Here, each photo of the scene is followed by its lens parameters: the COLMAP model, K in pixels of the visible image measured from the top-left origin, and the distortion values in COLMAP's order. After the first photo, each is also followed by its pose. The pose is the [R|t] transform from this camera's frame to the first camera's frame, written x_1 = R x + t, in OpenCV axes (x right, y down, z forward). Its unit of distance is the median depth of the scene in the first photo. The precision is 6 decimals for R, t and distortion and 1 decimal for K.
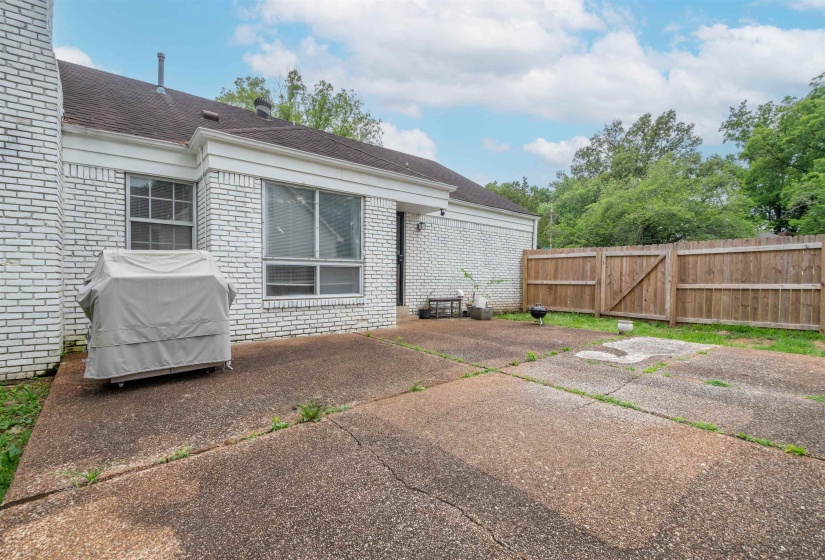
lens RADIAL K [[370.3, 0, 412.3], [0, 370.3, 280.5], [0, 0, 1]] dist [-0.017398, -0.001573]
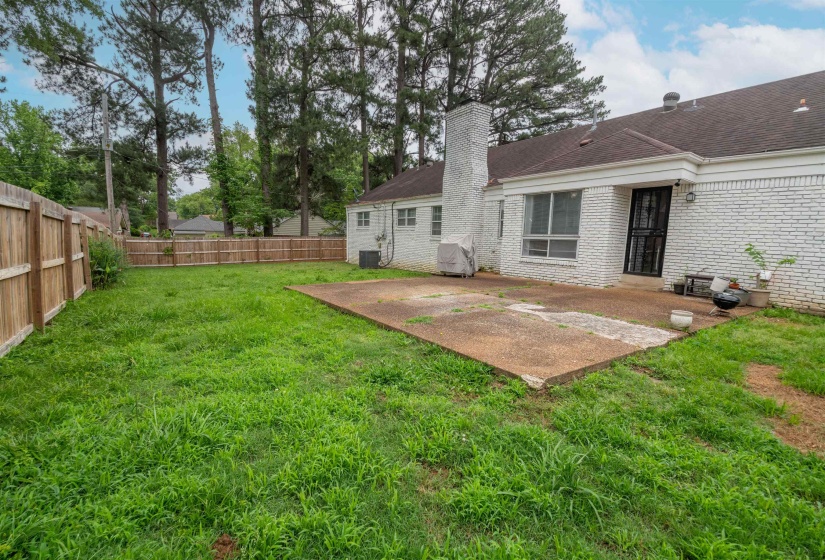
lens RADIAL K [[370.3, 0, 411.7], [0, 370.3, 279.7], [0, 0, 1]] dist [-0.017398, -0.001573]
pose [[-0.088436, 0.098152, -0.991234, 1.444037], [-0.040948, 0.993934, 0.102073, -0.005472], [0.995240, 0.049616, -0.083881, 0.539768]]
